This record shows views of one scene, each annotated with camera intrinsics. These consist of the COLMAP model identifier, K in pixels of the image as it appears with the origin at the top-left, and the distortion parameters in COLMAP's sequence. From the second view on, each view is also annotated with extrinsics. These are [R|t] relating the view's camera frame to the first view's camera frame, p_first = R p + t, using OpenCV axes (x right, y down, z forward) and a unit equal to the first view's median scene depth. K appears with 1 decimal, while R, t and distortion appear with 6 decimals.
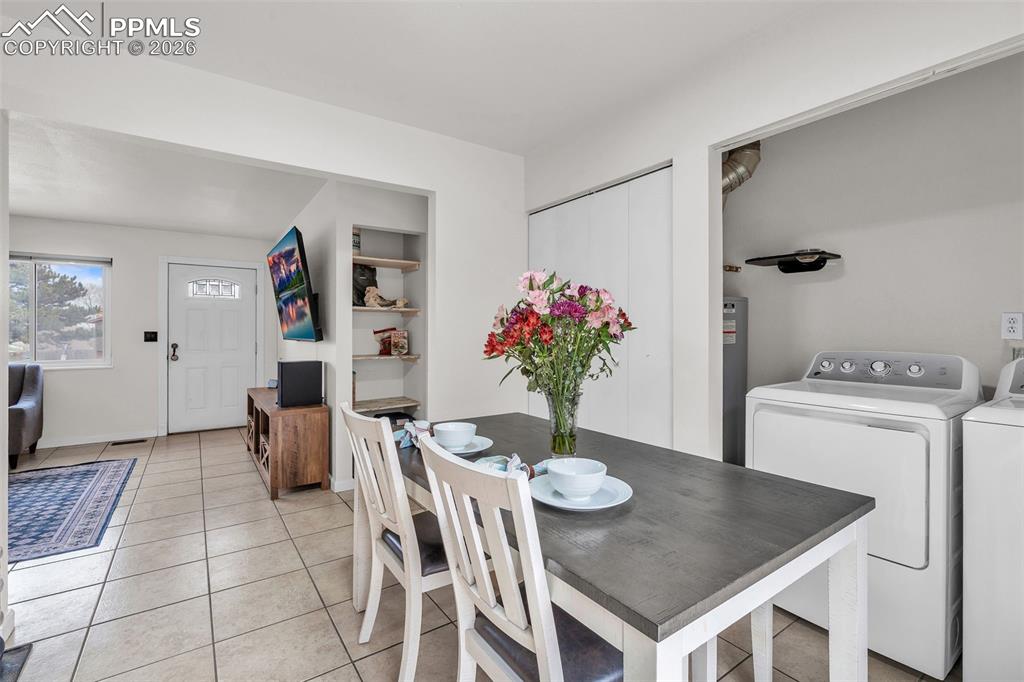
lens RADIAL K [[459.3, 0, 516.4], [0, 459.3, 328.7], [0, 0, 1]] dist [-0.001382, -0.001031]
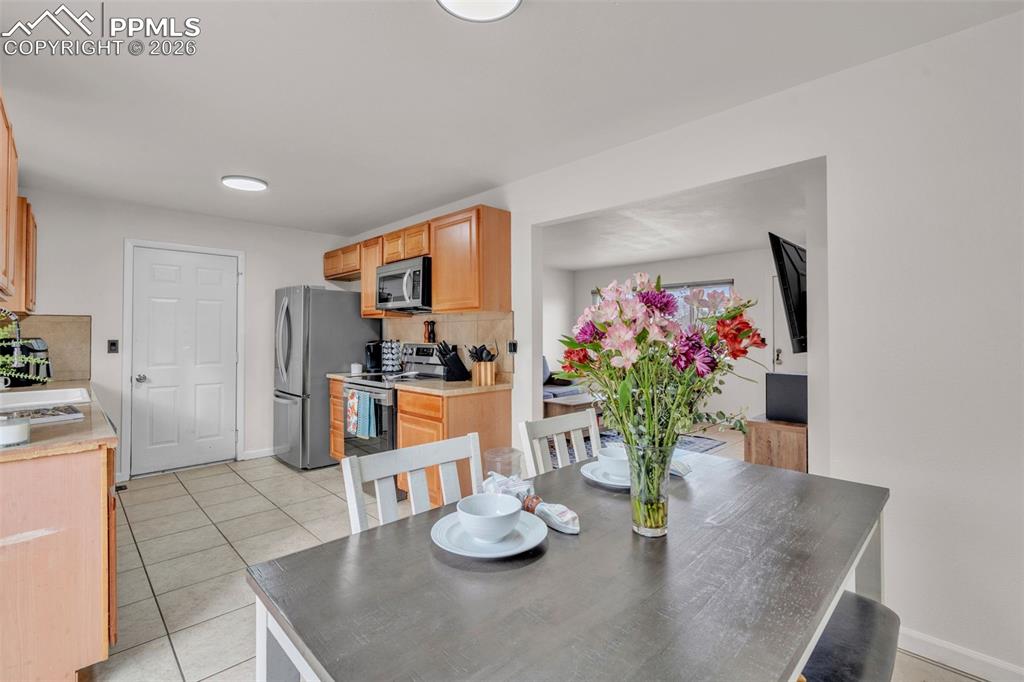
lens RADIAL K [[459.3, 0, 519.0], [0, 459.3, 327.2], [0, 0, 1]] dist [-0.001382, -0.001031]
pose [[0.168187, -0.016677, -0.985614, 0.423447], [0.008655, 0.999843, -0.015440, -0.013730], [0.985717, -0.005933, 0.168305, 0.383307]]
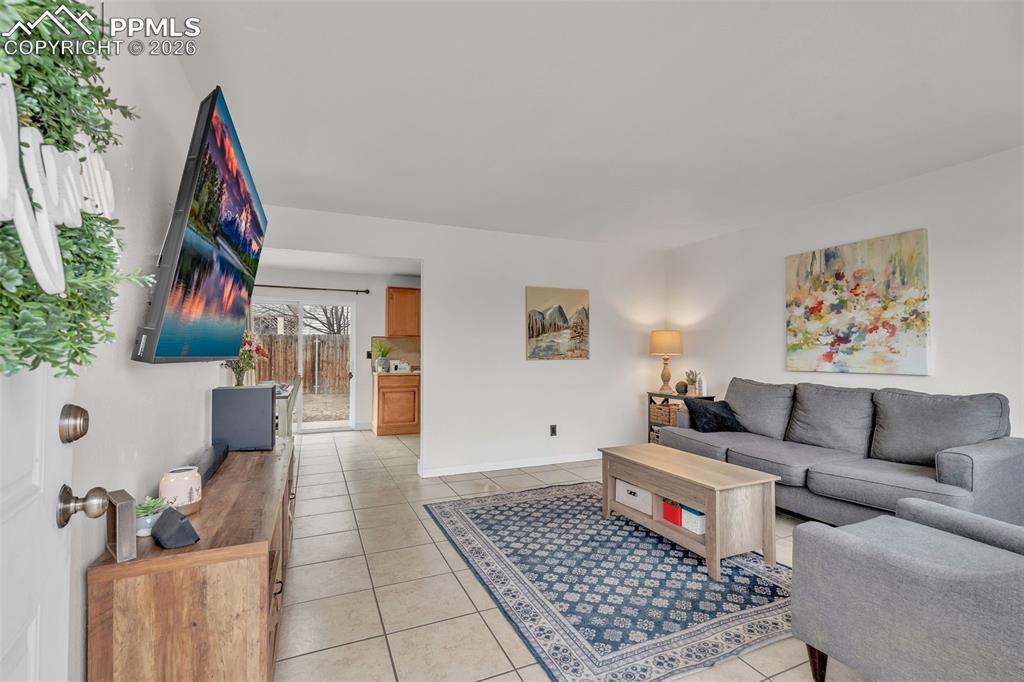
lens RADIAL K [[459.3, 0, 510.3], [0, 459.3, 341.9], [0, 0, 1]] dist [-0.001382, -0.001031]
pose [[-0.979019, 0.006981, 0.203647, -1.269683], [-0.000313, 0.999360, -0.035762, 0.034764], [-0.203767, -0.035076, -0.978391, 2.014850]]
